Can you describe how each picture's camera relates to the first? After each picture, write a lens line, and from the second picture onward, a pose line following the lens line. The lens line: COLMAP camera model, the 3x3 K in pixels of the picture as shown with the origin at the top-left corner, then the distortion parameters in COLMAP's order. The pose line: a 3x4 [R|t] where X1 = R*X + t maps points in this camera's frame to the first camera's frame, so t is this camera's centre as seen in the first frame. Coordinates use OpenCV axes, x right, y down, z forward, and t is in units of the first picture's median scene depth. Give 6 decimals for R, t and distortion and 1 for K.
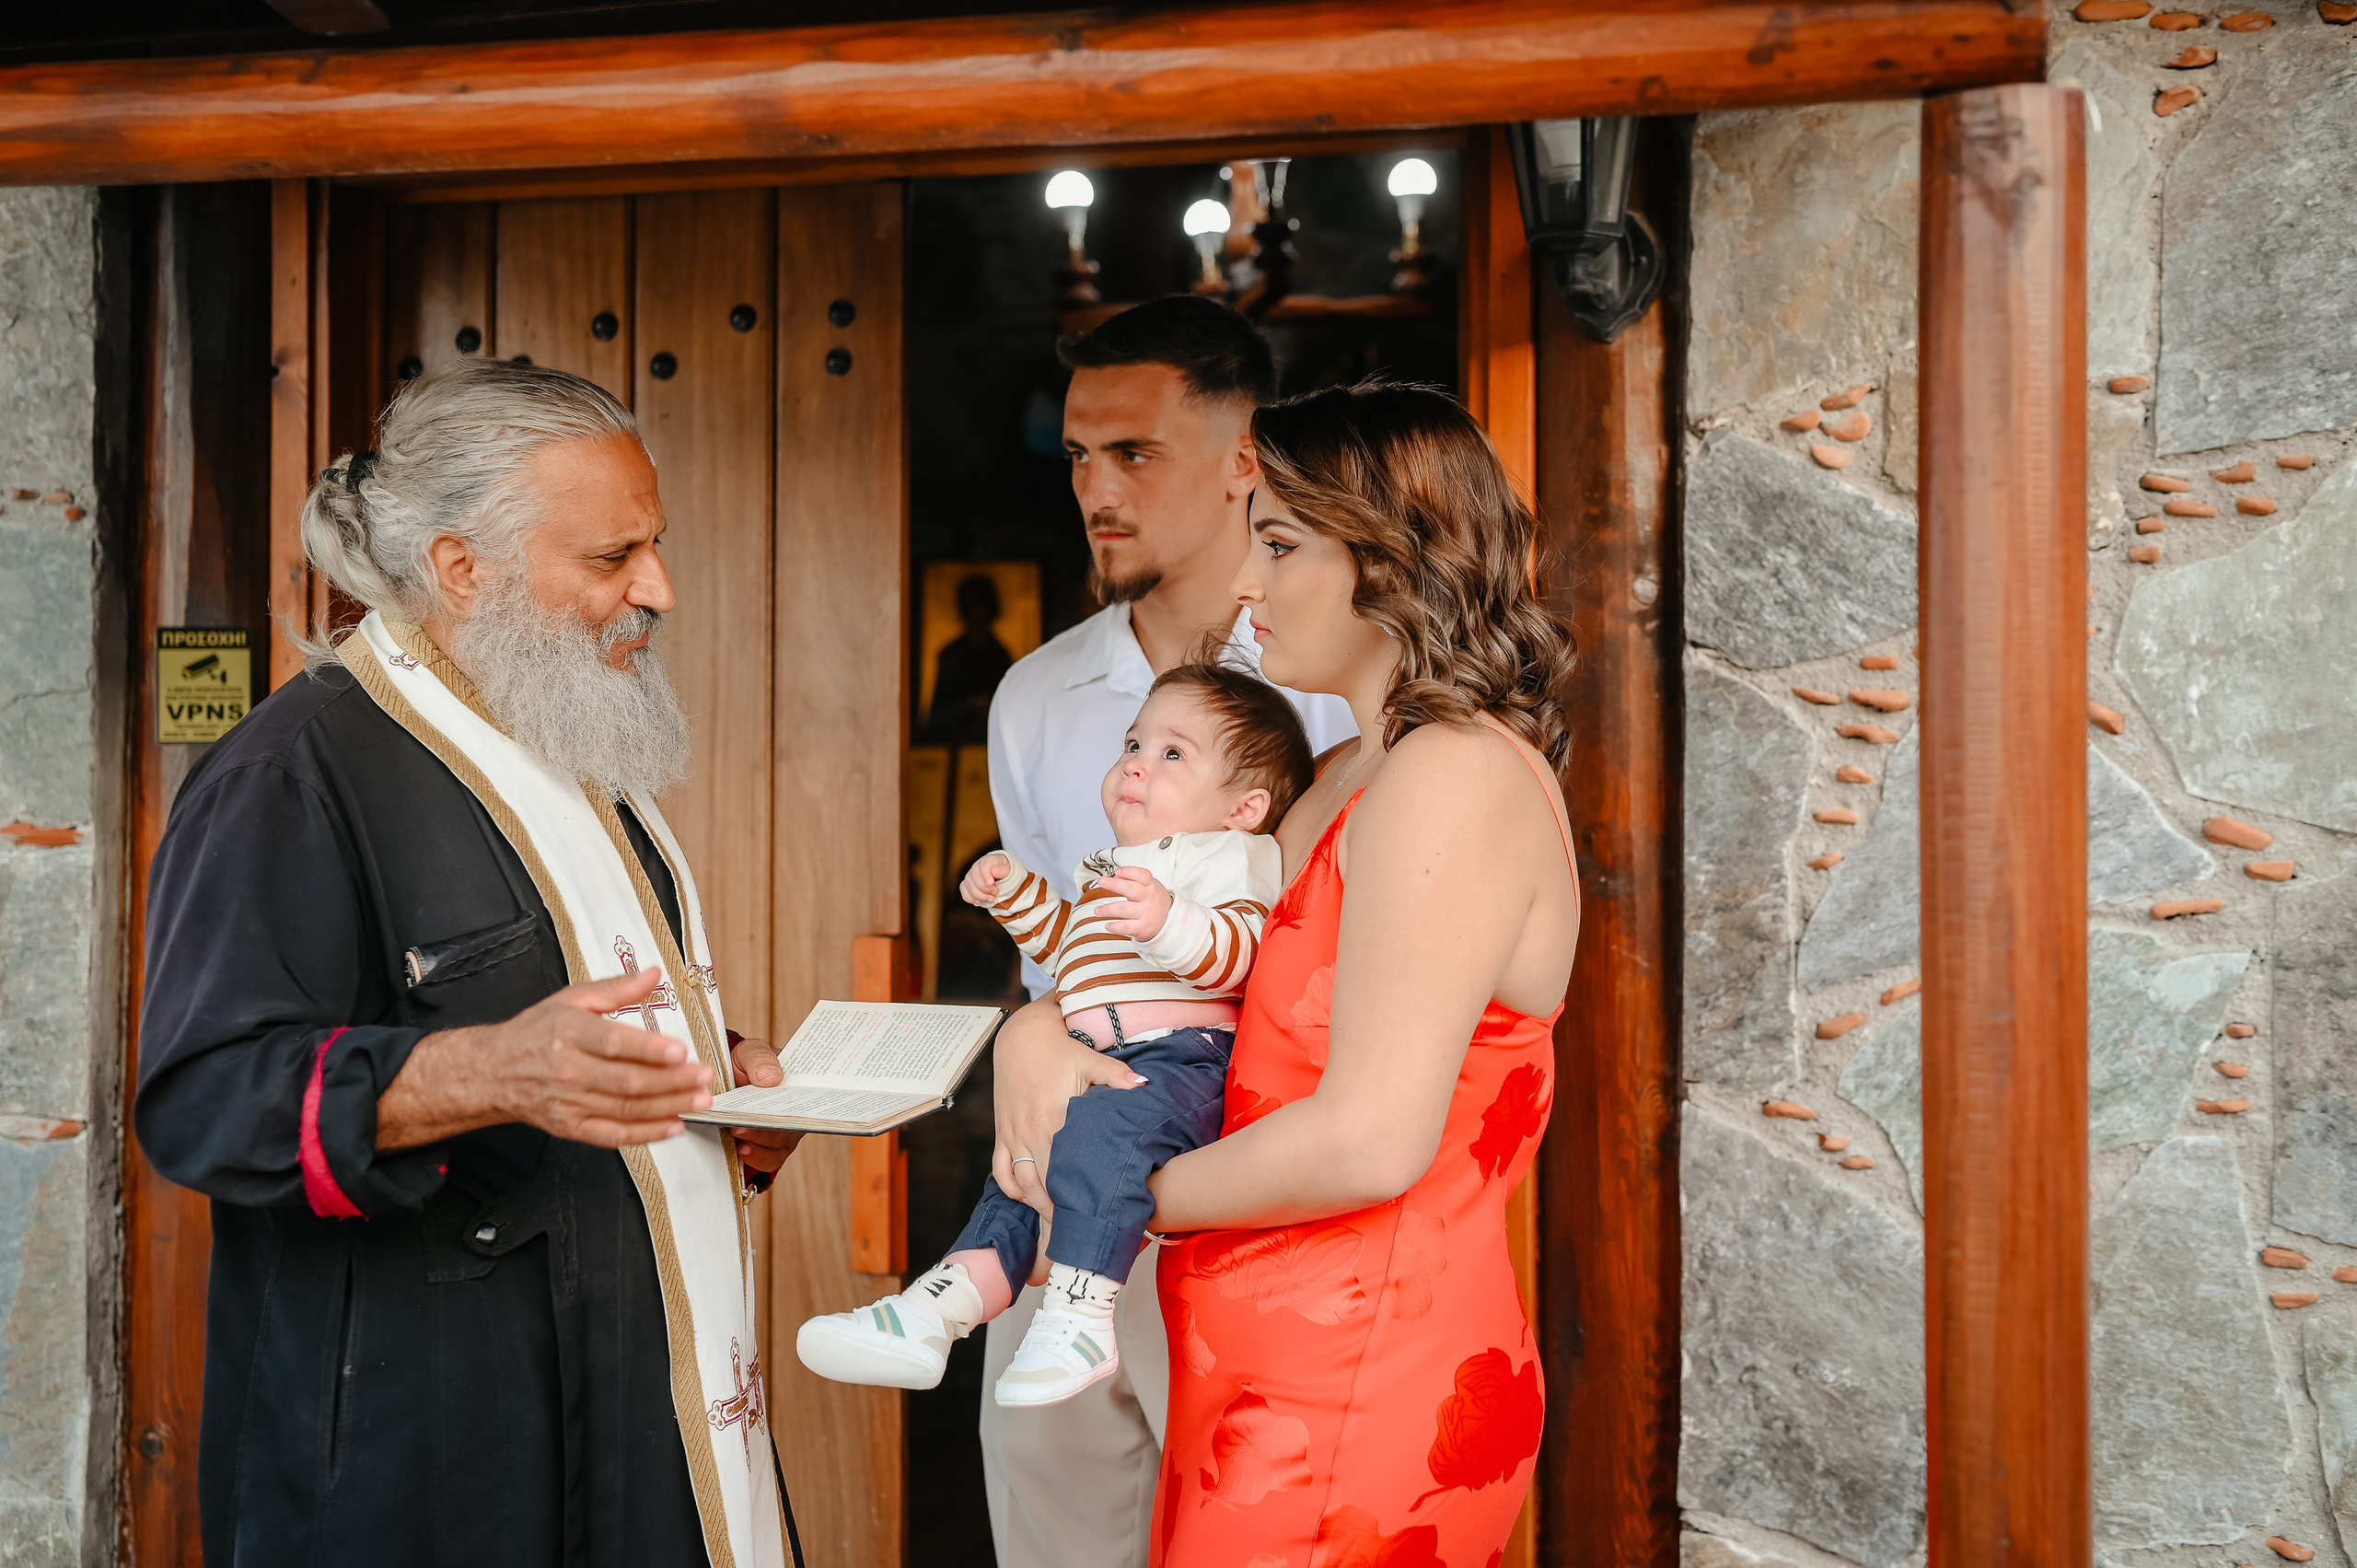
lens RADIAL K [[3423.5, 0, 1179.5], [0, 3423.5, 791.0], [0, 0, 1]] dist [0.000268, 0.000000]
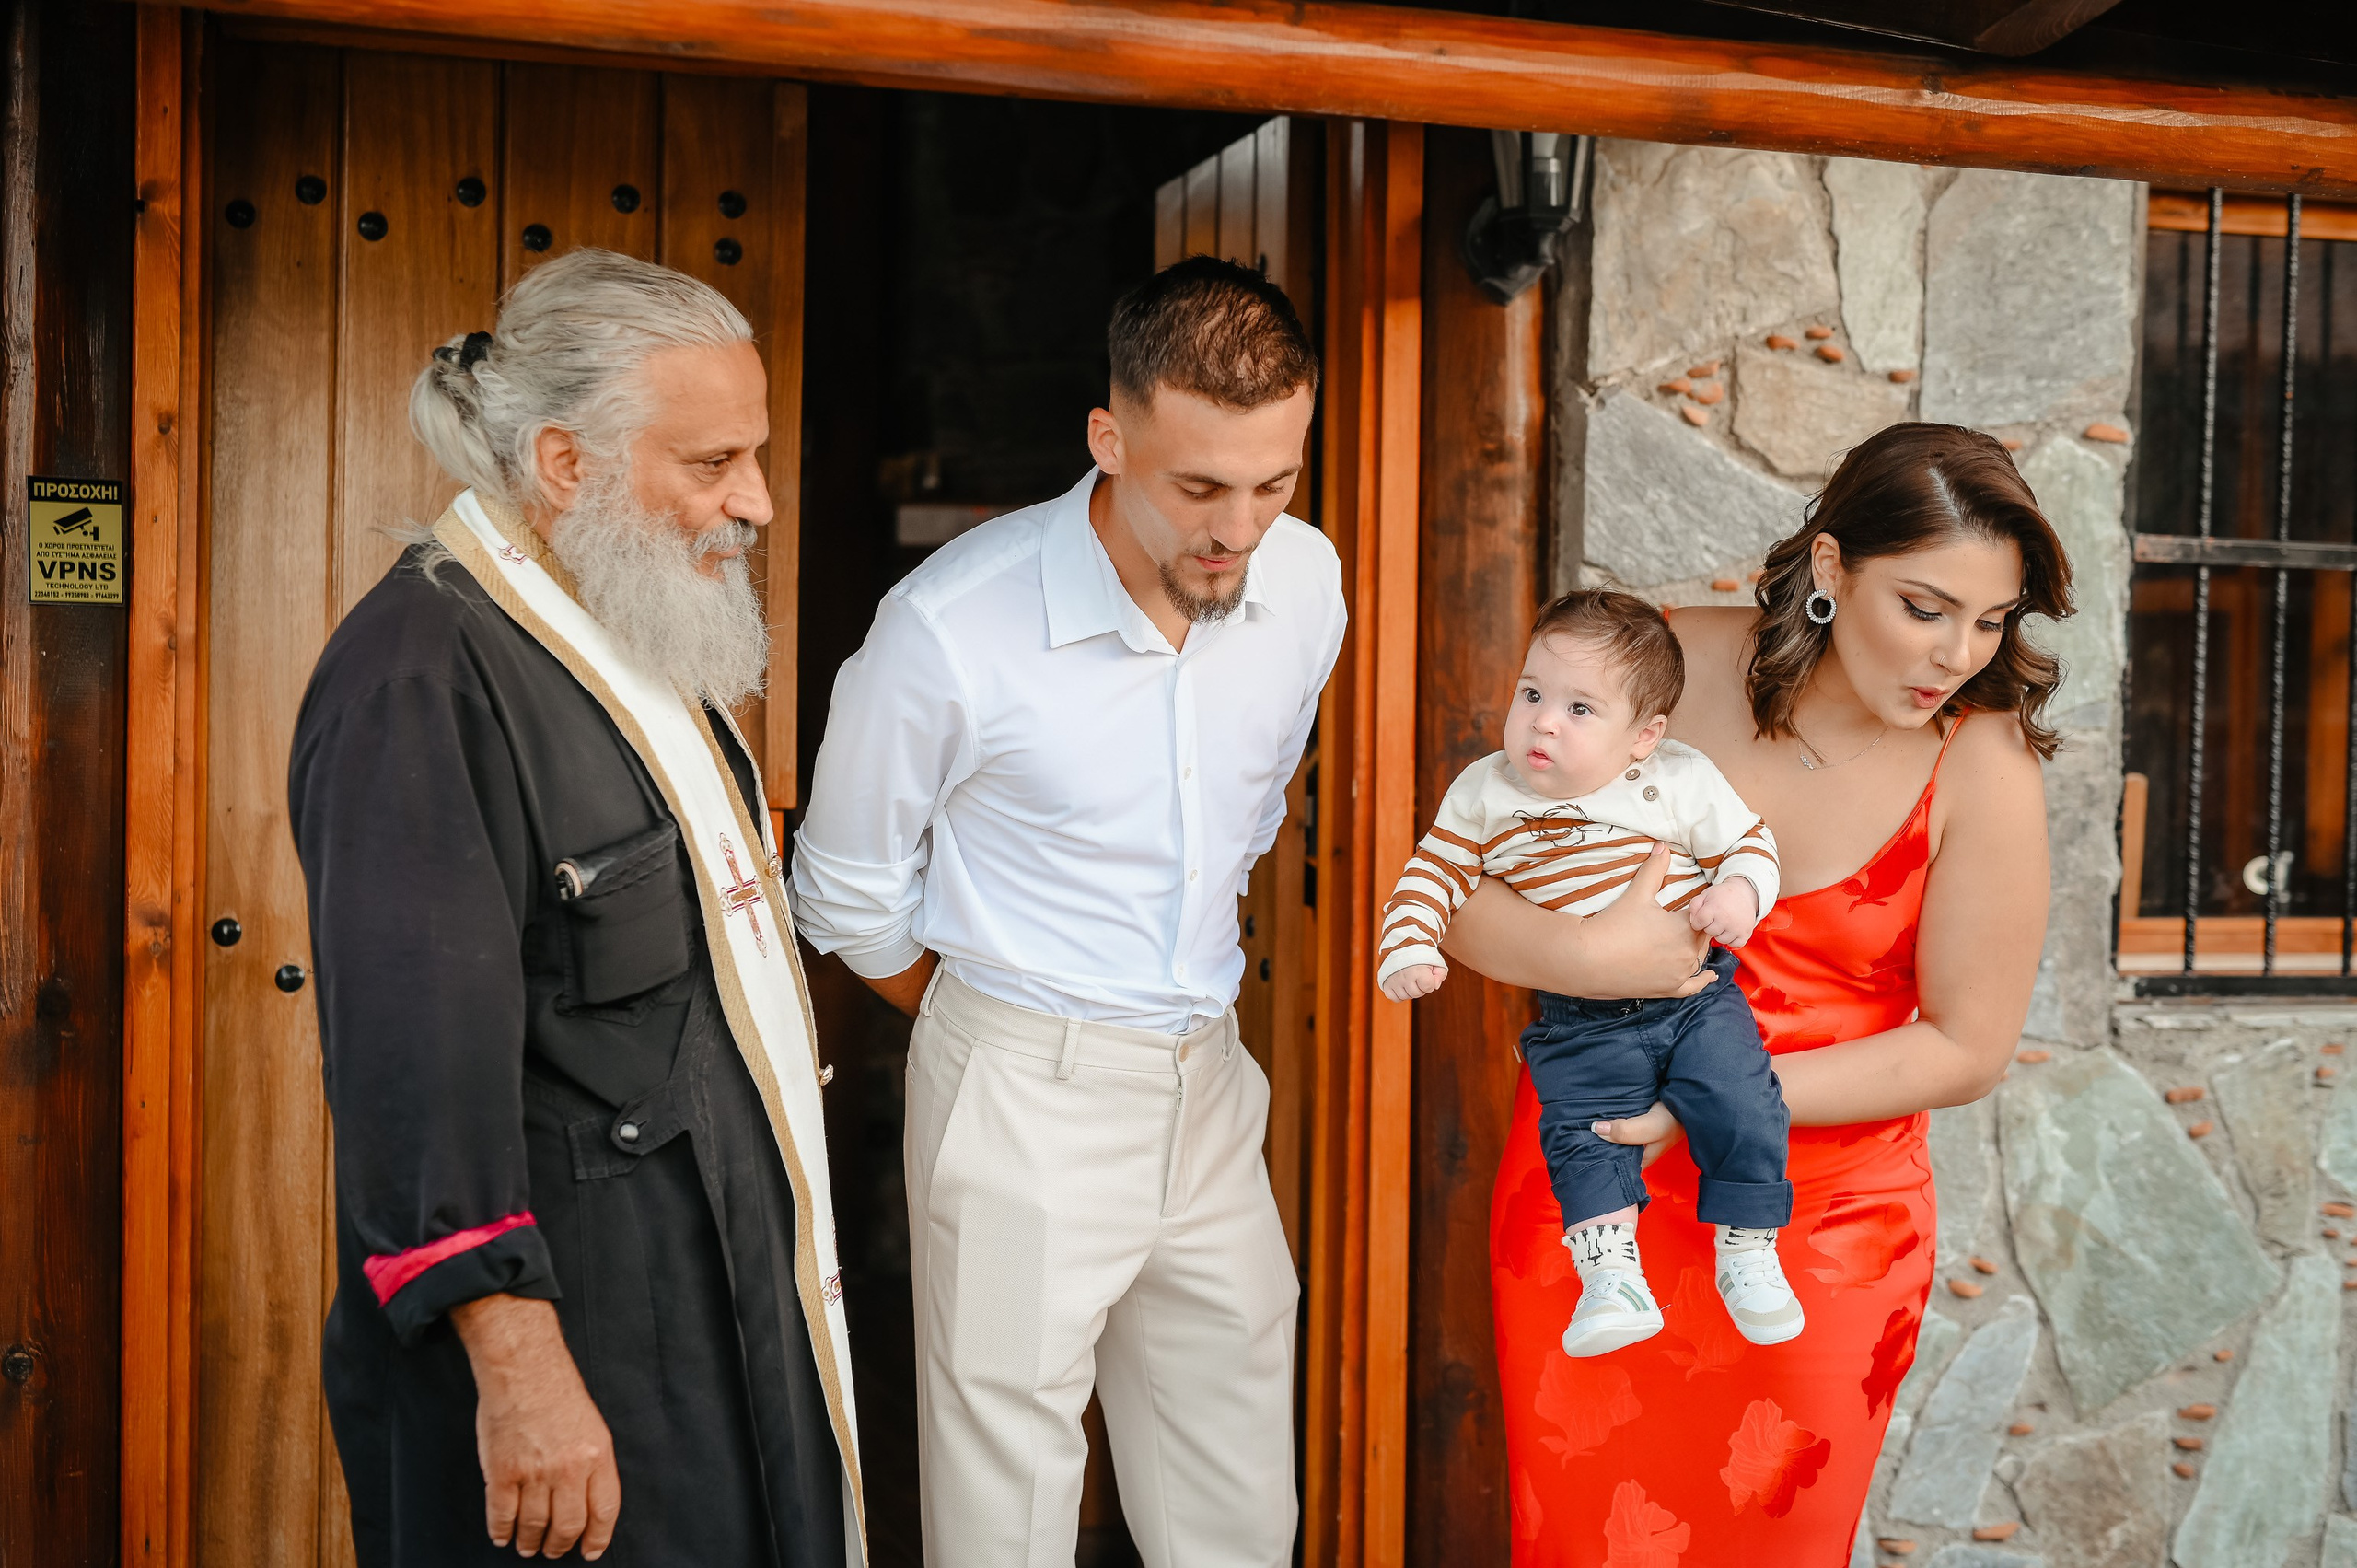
lens RADIAL K [[3423.5, 0, 1181.7], [0, 3423.5, 779.1], [0, 0, 1]] dist [0.000268, 0.000000]
pose [[0.828402, 0.000814, 0.560134, -0.652706], [-0.018542, 0.999491, 0.025971, 0.004265], [-0.559828, -0.031900, 0.827995, 0.078966]]
